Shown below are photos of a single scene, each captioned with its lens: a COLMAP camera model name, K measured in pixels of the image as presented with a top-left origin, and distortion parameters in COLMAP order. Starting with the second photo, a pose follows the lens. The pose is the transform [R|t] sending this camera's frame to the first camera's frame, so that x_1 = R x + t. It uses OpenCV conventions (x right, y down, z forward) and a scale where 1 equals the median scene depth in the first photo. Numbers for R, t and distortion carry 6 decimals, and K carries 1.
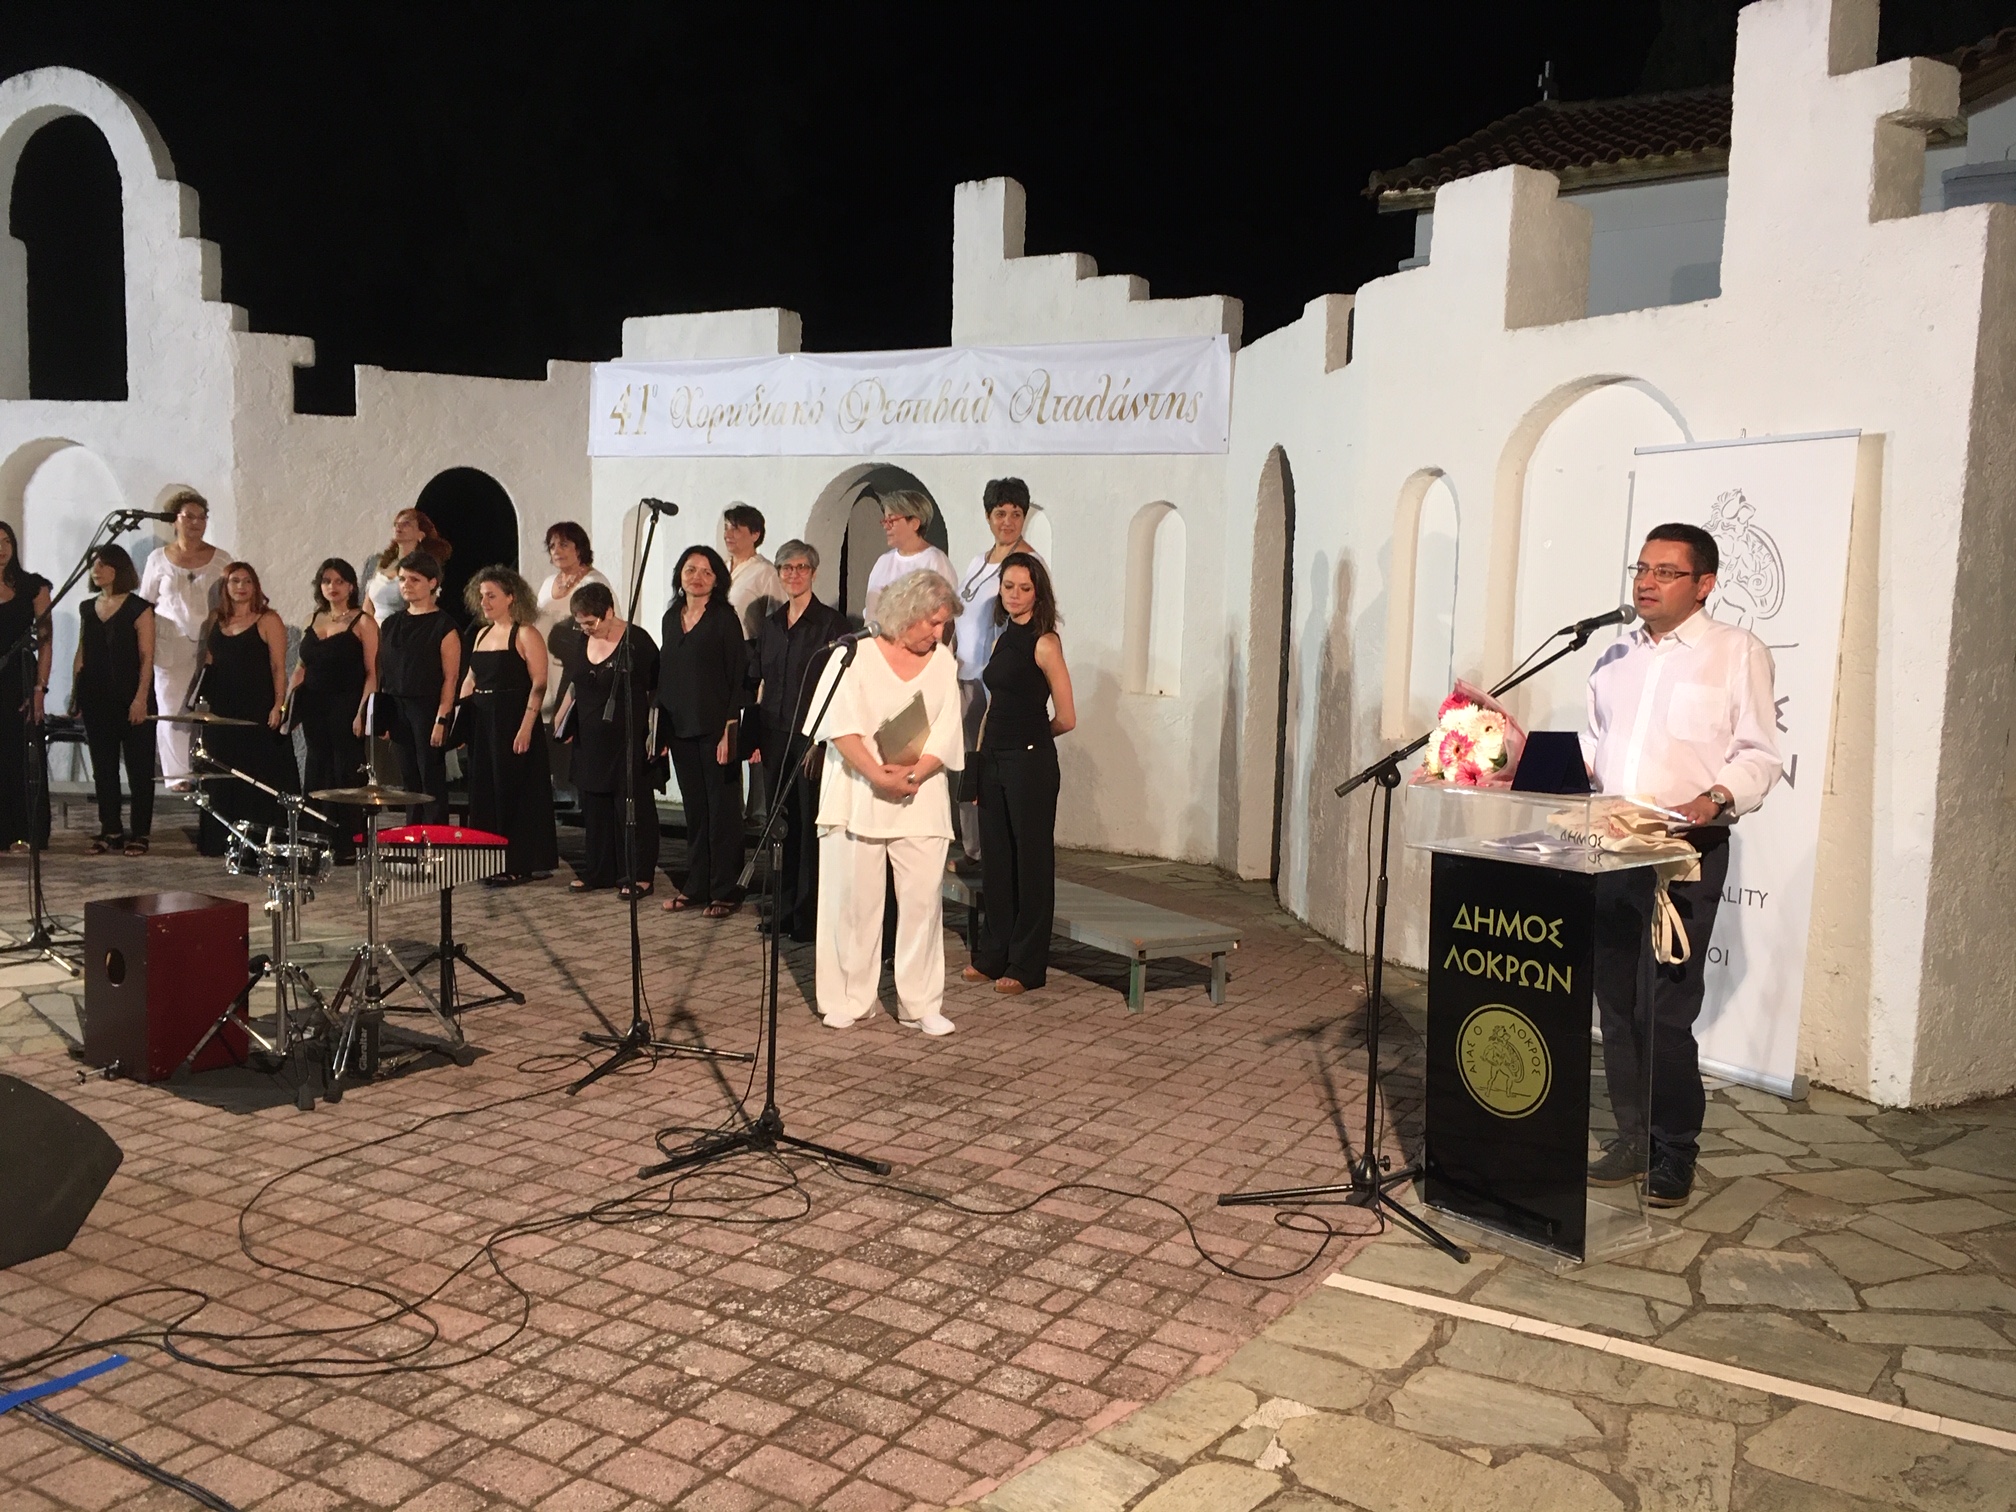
lens RADIAL K [[1712.5, 0, 1019.5], [0, 1712.5, 764.8], [0, 0, 1]] dist [0.084263, -0.113112]
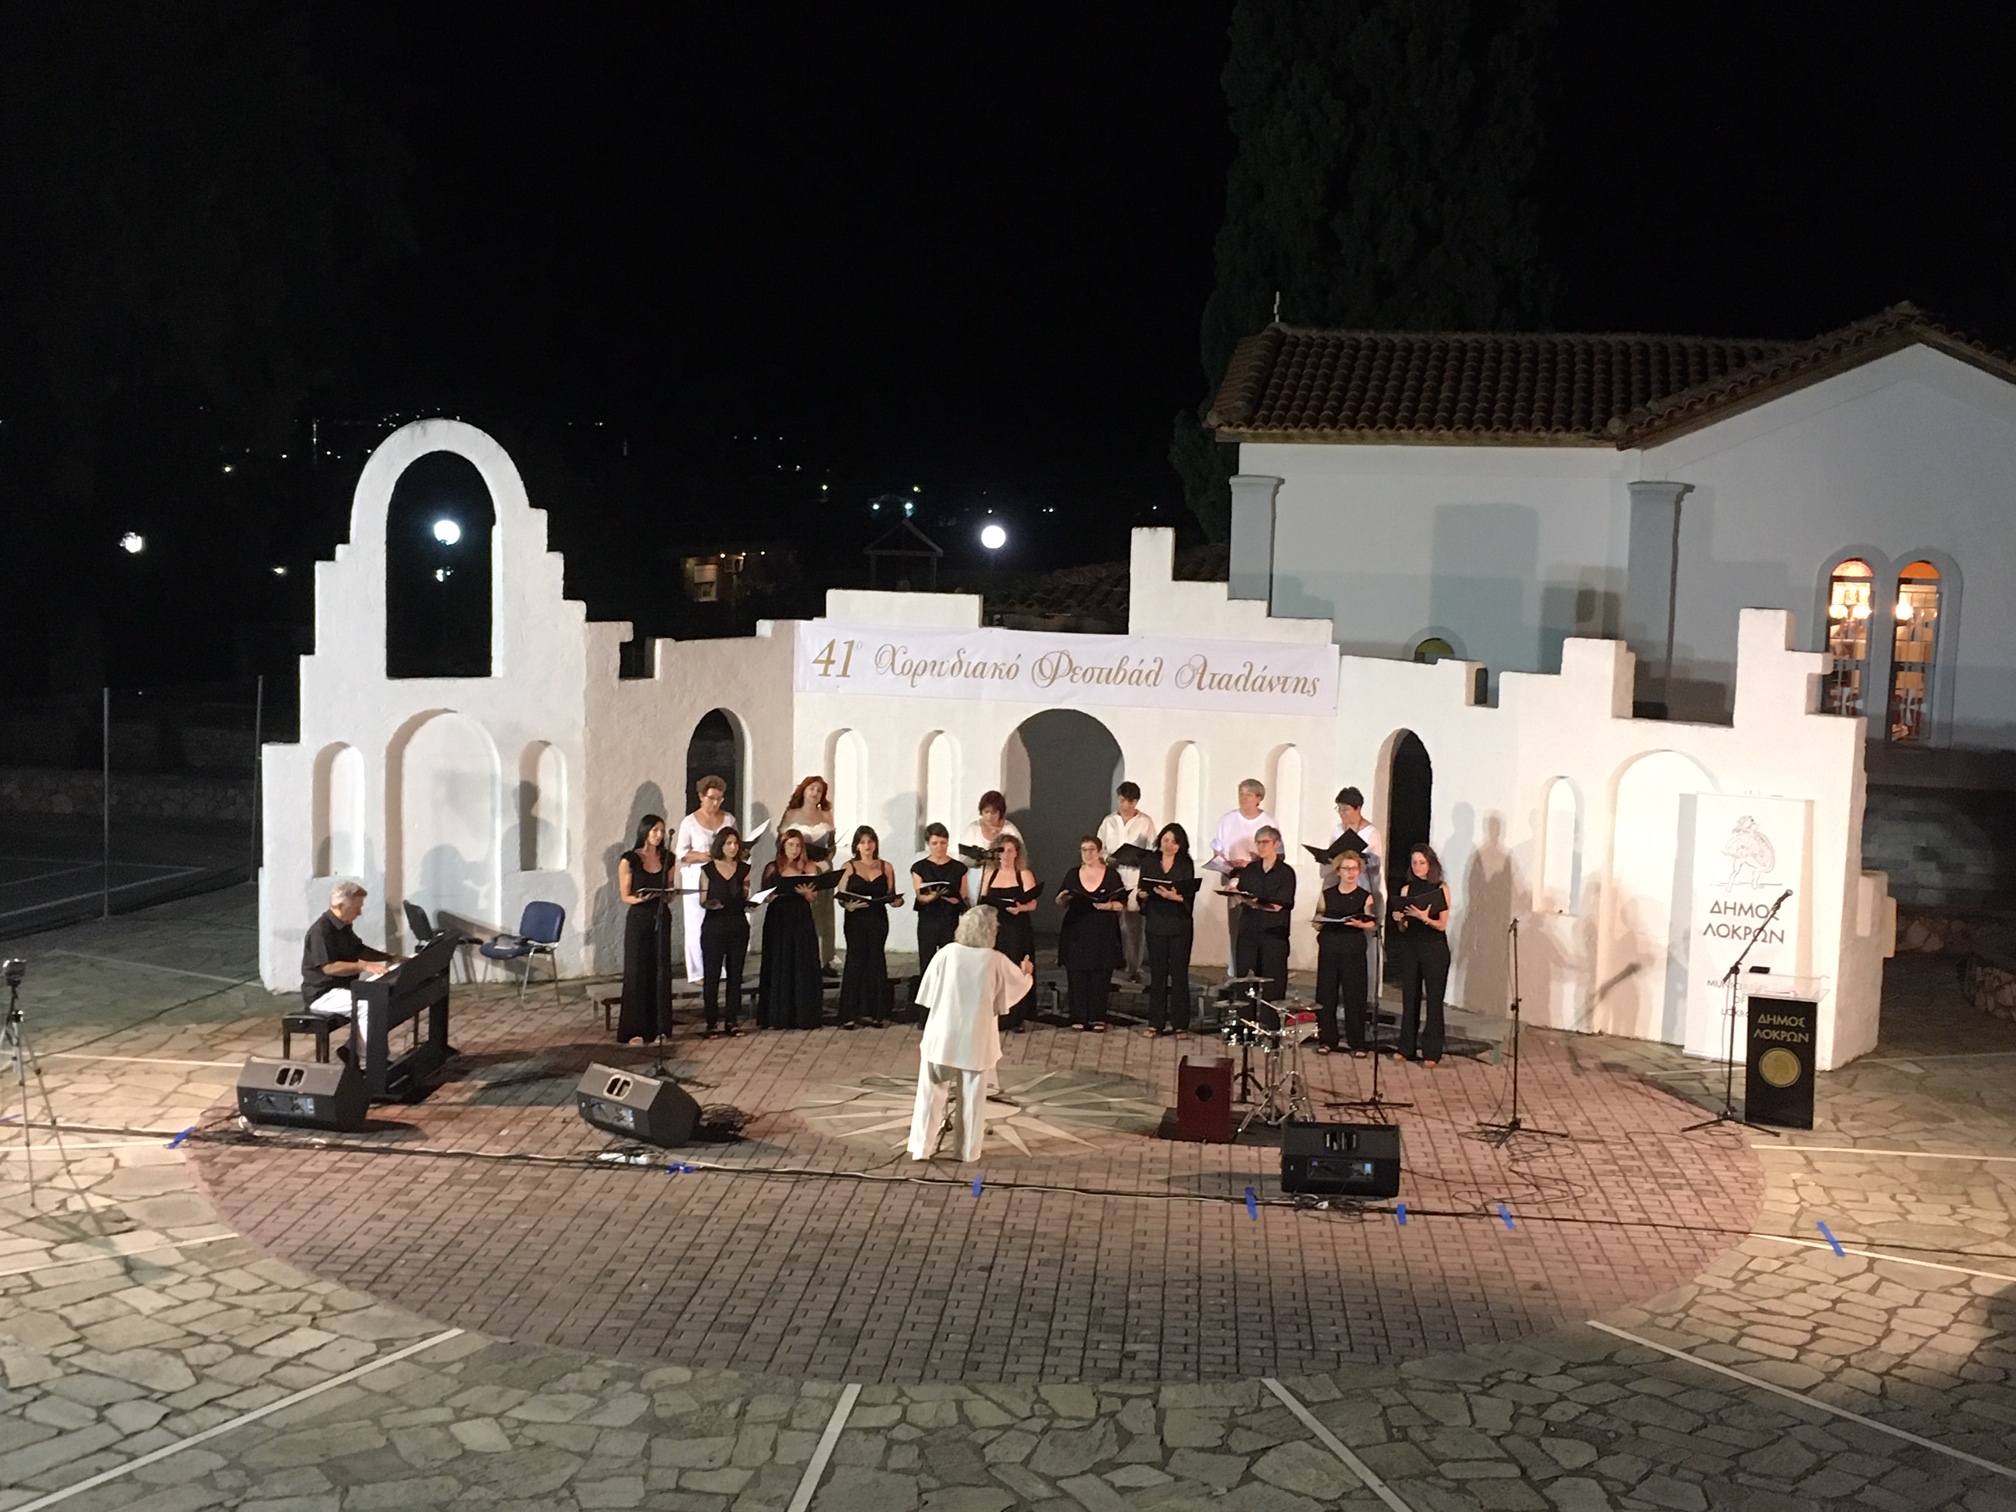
lens RADIAL K [[2418.1, 0, 1018.6], [0, 2418.1, 760.9], [0, 0, 1]] dist [0.058057, 0.000000]
pose [[0.905587, -0.054911, 0.420591, -2.099576], [0.044508, 0.998412, 0.034518, -0.441145], [-0.421819, -0.012539, 0.906593, -1.761906]]
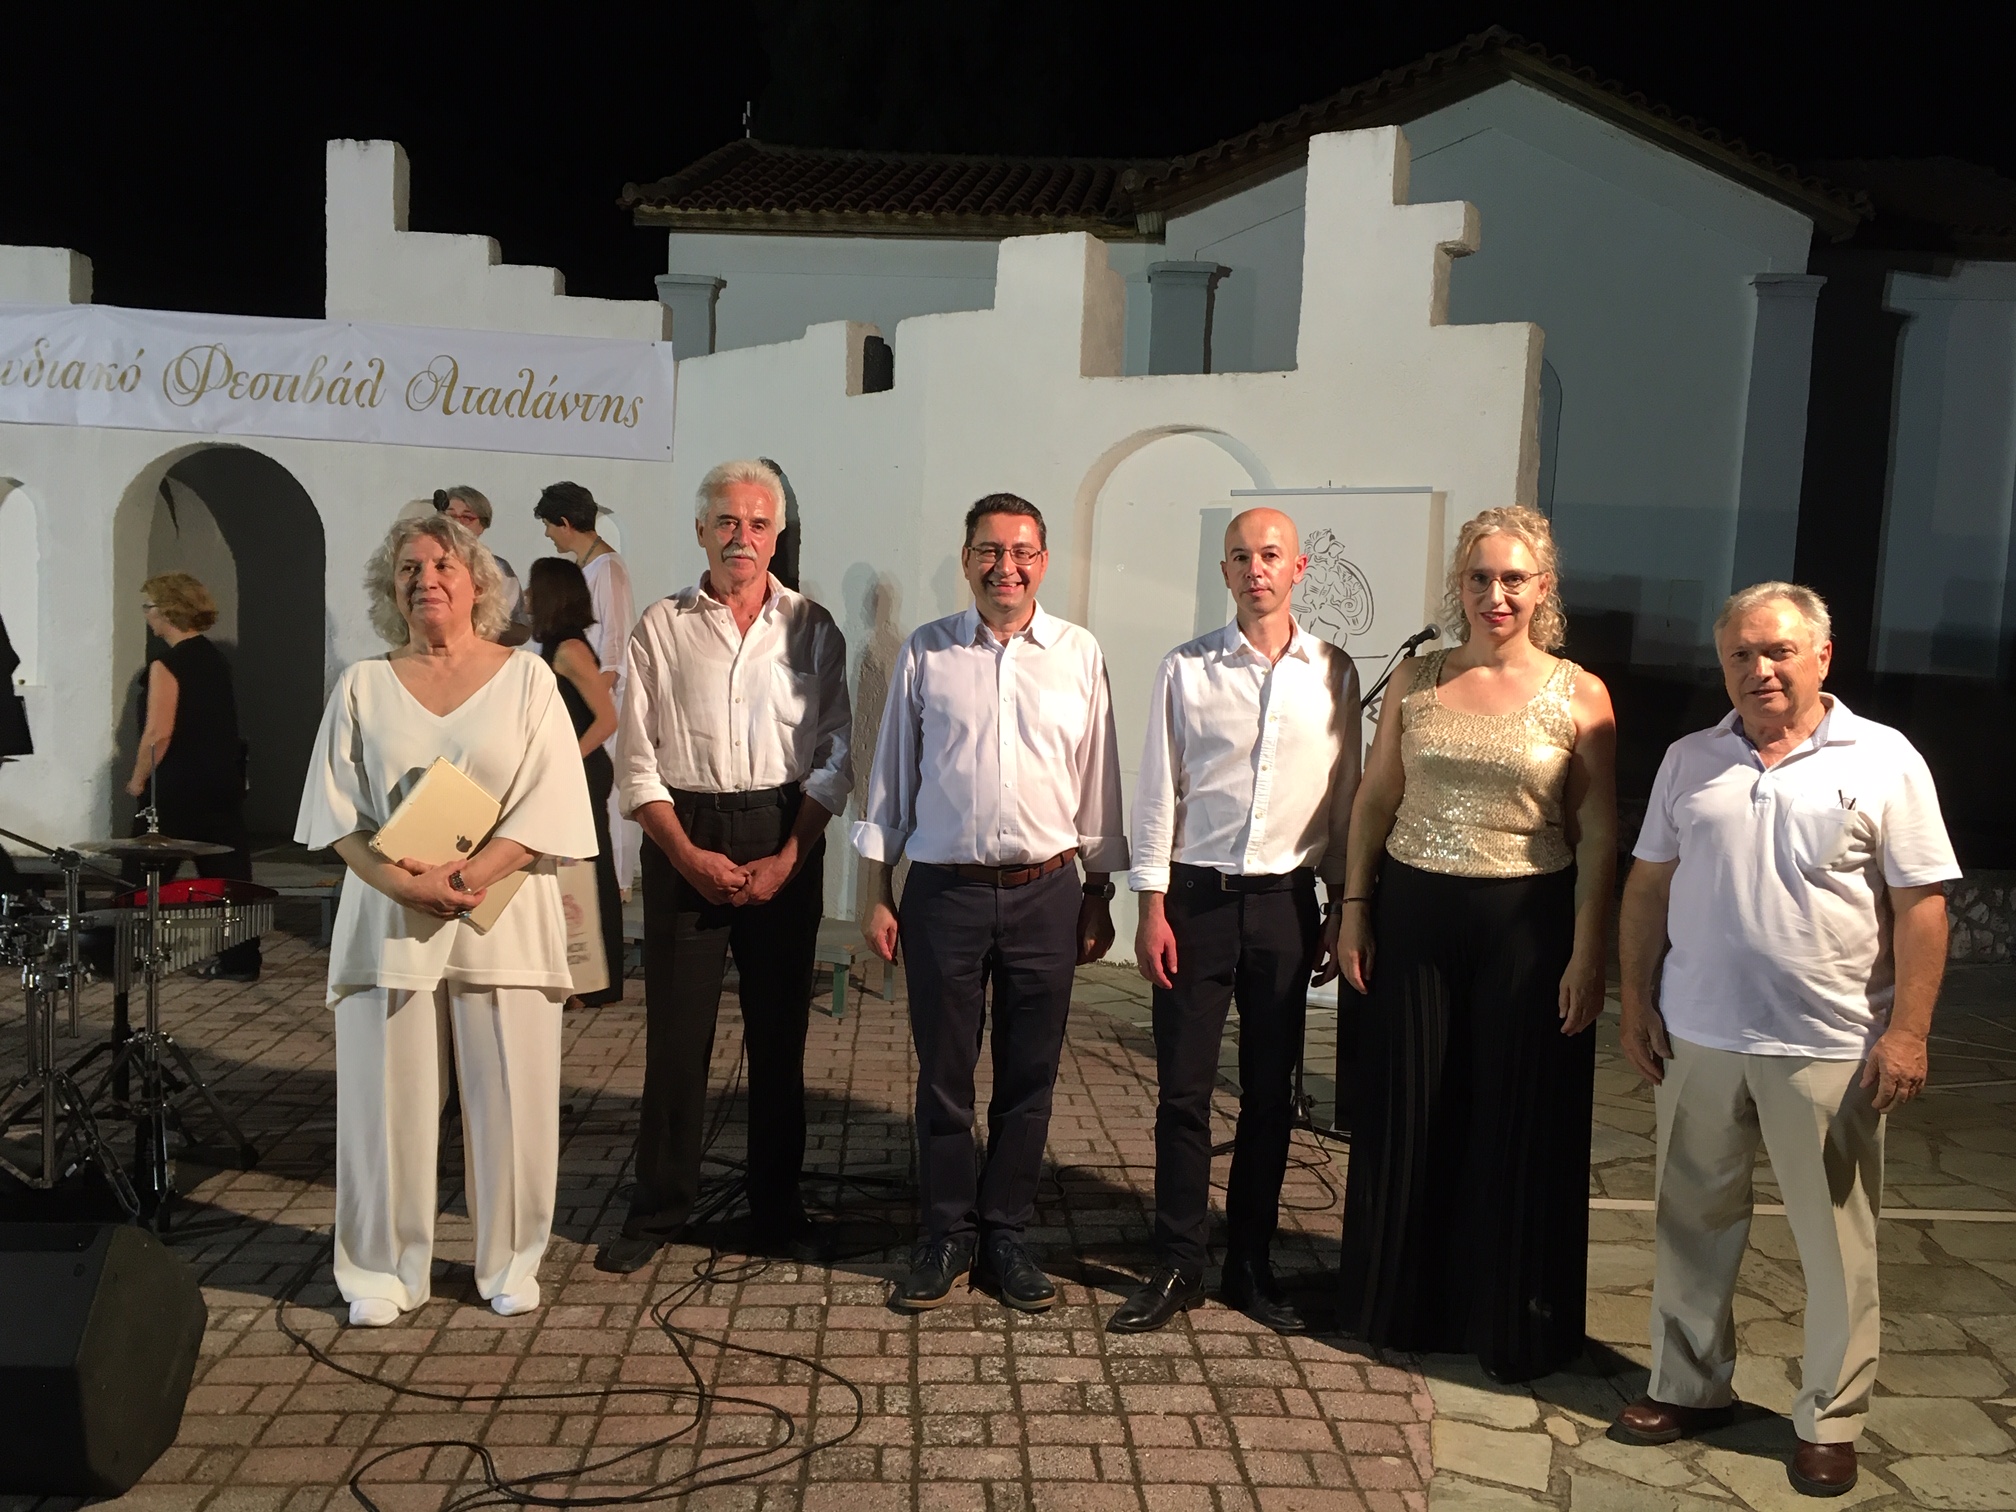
lens RADIAL K [[1712.5, 0, 1017.4], [0, 1712.5, 767.3], [0, 0, 1]] dist [0.084263, -0.113112]
pose [[0.836247, -0.037443, 0.547073, -0.503291], [0.038859, 0.999204, 0.008989, -0.010807], [-0.546974, 0.013742, 0.837037, 0.112956]]
